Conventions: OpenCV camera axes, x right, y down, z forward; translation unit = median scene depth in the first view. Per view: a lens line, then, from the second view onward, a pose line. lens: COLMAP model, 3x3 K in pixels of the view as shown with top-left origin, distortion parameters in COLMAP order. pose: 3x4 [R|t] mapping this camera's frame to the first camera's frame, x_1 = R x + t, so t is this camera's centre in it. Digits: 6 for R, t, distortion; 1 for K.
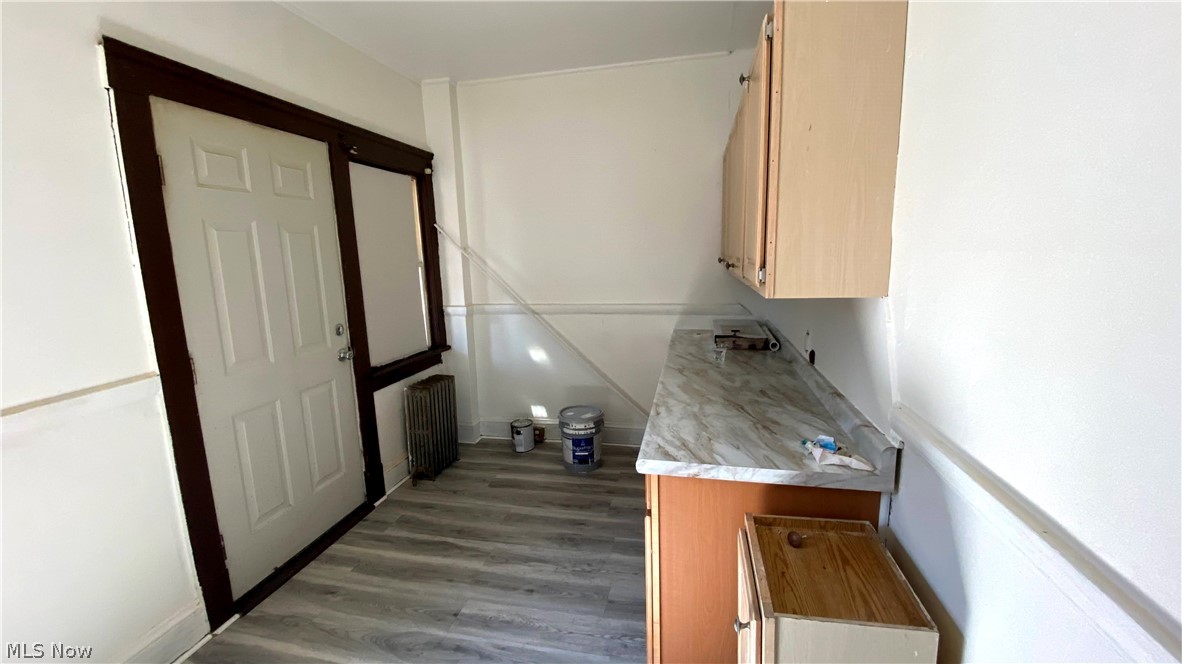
lens RADIAL K [[481.2, 0, 593.3], [0, 481.2, 333.7], [0, 0, 1]] dist [0.001276, -0.000965]
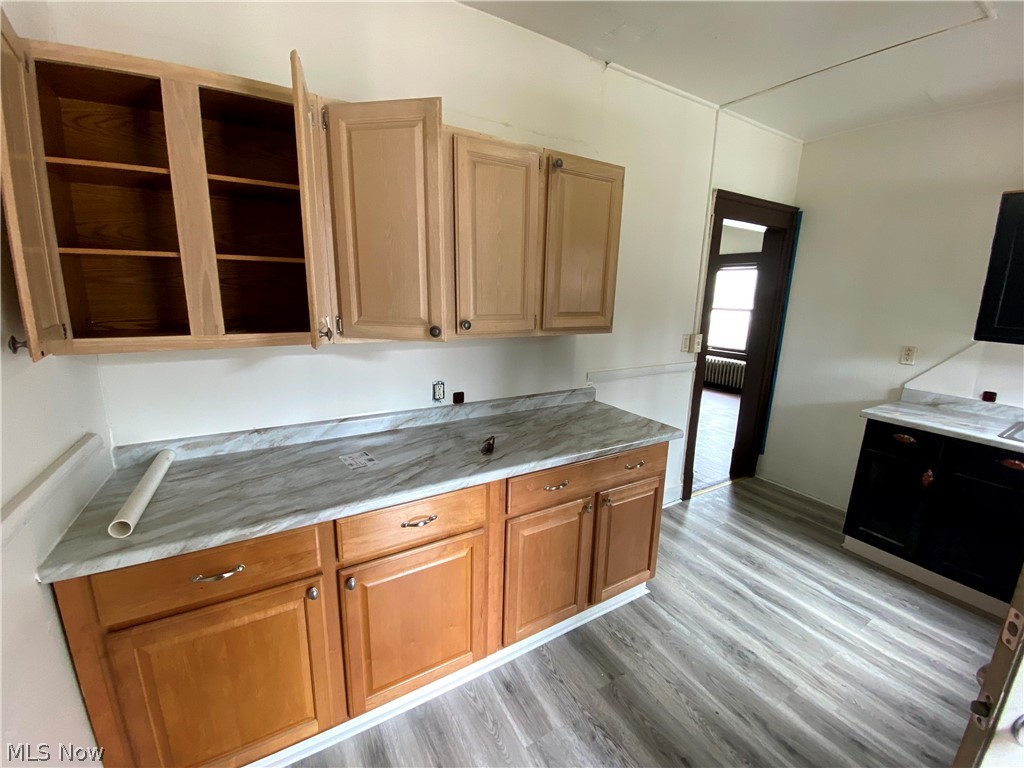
lens RADIAL K [[419.1, 0, 515.7], [0, 419.1, 377.8], [0, 0, 1]] dist [-0.021902, -0.000475]
pose [[-0.681805, -0.126051, 0.720593, -0.417393], [0.128308, 0.949167, 0.287436, -0.313895], [-0.720194, 0.288433, -0.630973, 1.772852]]
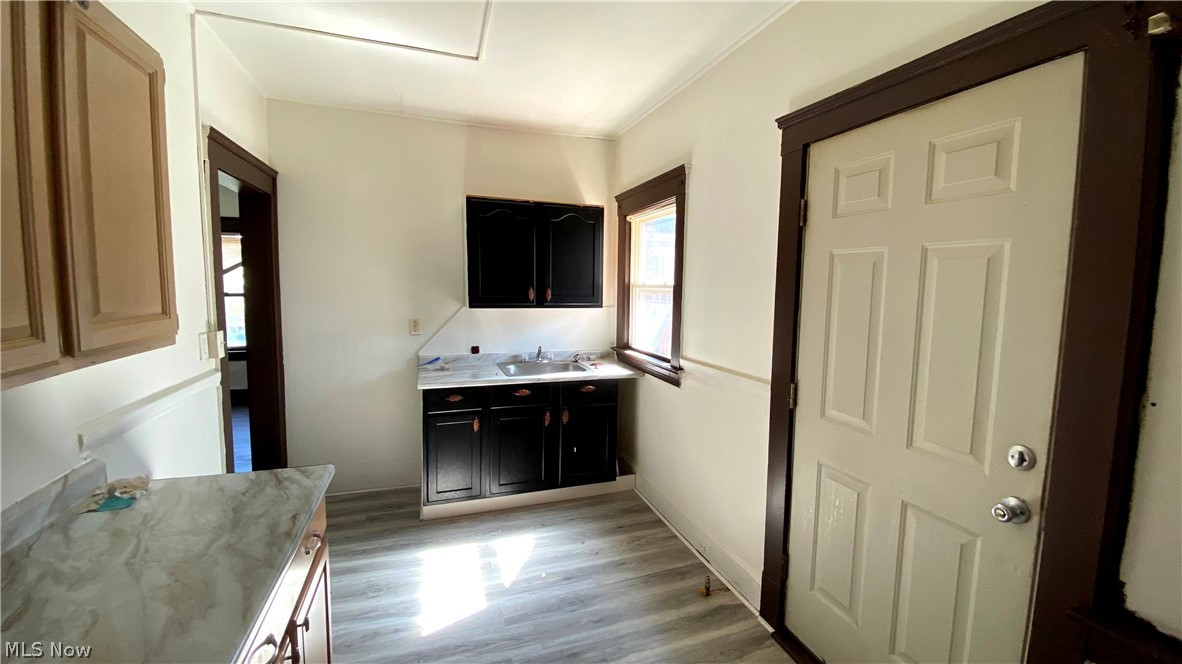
lens RADIAL K [[481.2, 0, 590.3], [0, 481.2, 322.0], [0, 0, 1]] dist [0.001276, -0.000965]
pose [[-0.861357, 0.064745, -0.503857, 0.093974], [-0.073890, 0.965329, 0.250361, -0.337070], [0.502597, 0.252880, -0.826709, 1.735089]]
